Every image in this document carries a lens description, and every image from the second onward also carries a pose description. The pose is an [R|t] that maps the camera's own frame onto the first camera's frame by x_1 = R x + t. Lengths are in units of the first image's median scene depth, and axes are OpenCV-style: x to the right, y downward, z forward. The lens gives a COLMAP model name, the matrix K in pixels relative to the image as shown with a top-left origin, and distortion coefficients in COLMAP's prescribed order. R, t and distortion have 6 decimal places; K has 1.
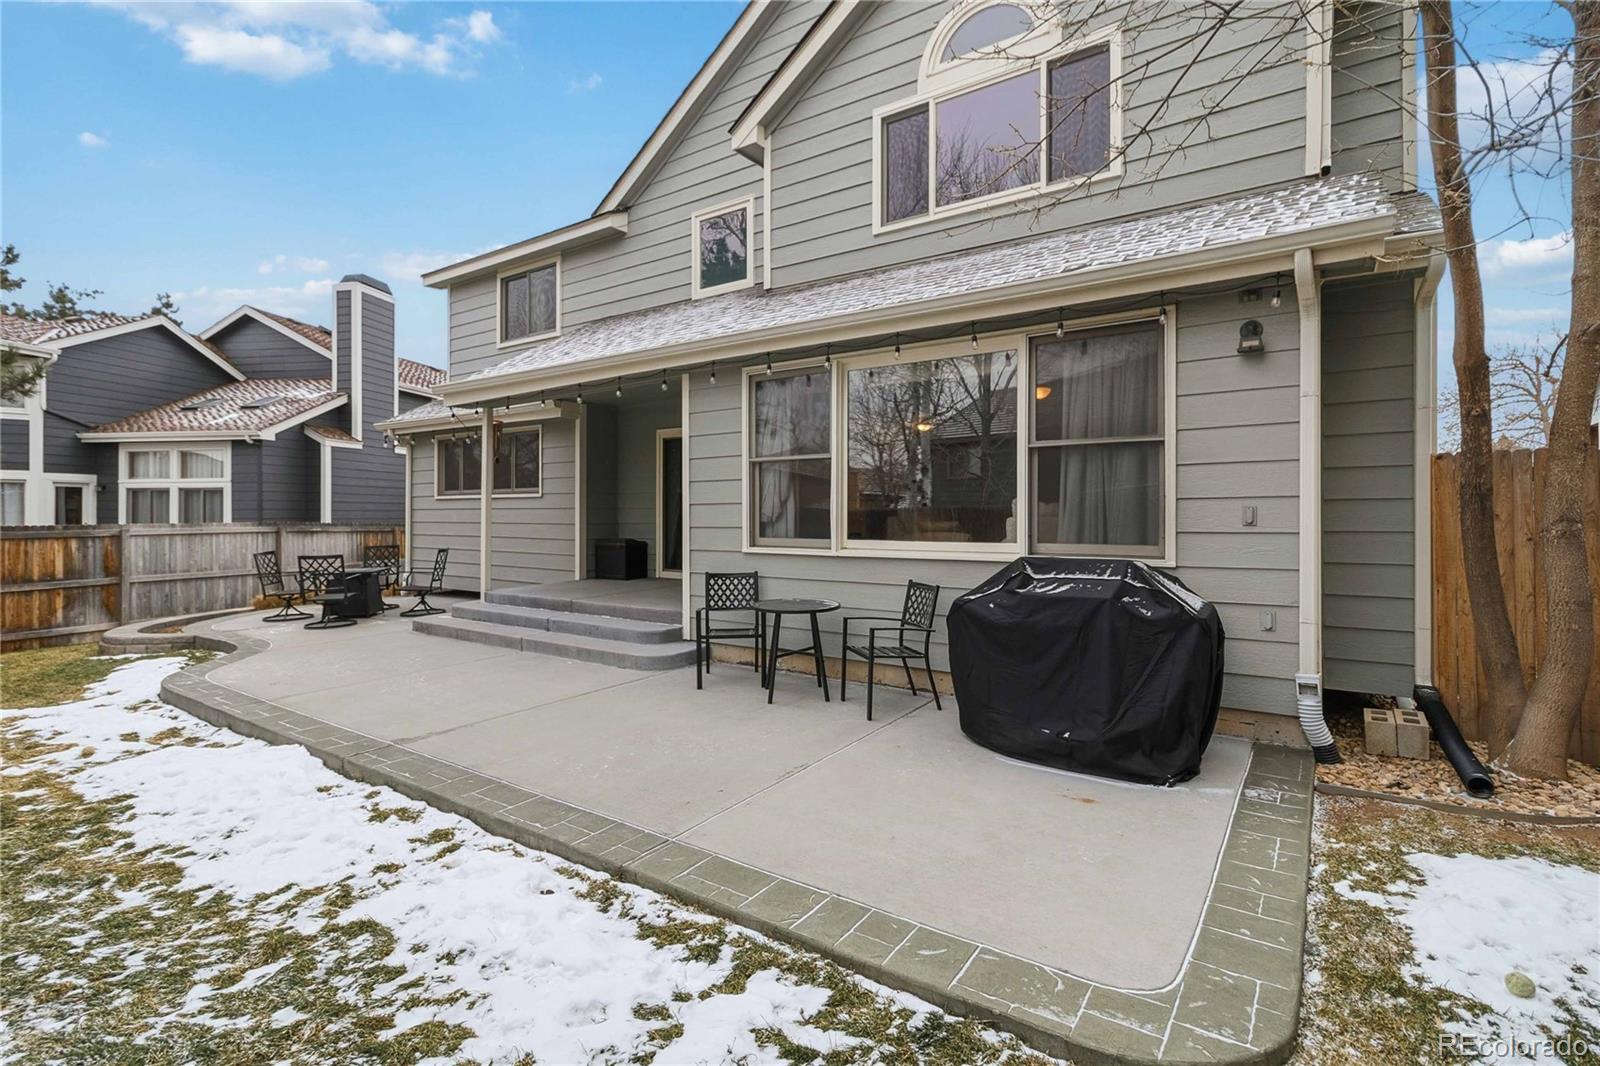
lens RADIAL K [[721.9, 0, 799.9], [0, 721.9, 521.1], [0, 0, 1]] dist [0.005236, 0.000259]
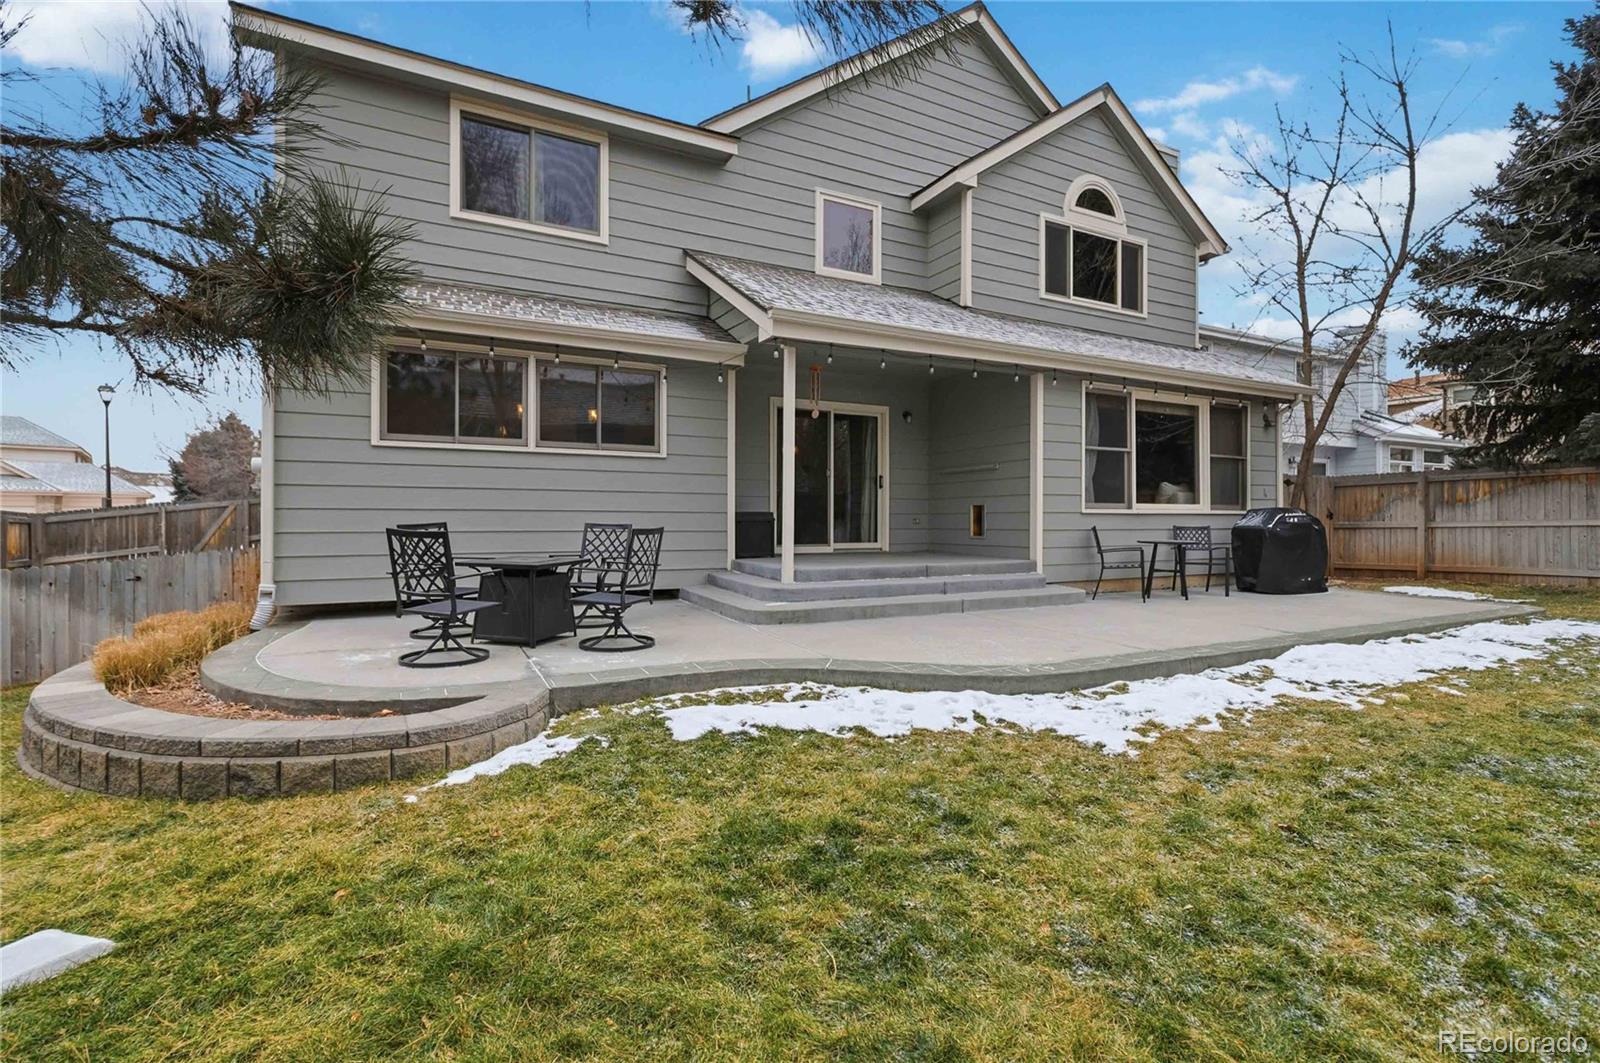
lens RADIAL K [[721.9, 0, 799.9], [0, 721.9, 519.6], [0, 0, 1]] dist [0.005236, 0.000259]
pose [[0.481512, 0.000541, 0.876439, -1.393342], [0.004492, 0.999985, -0.003086, 0.052265], [-0.876428, 0.005423, 0.481503, 0.720832]]
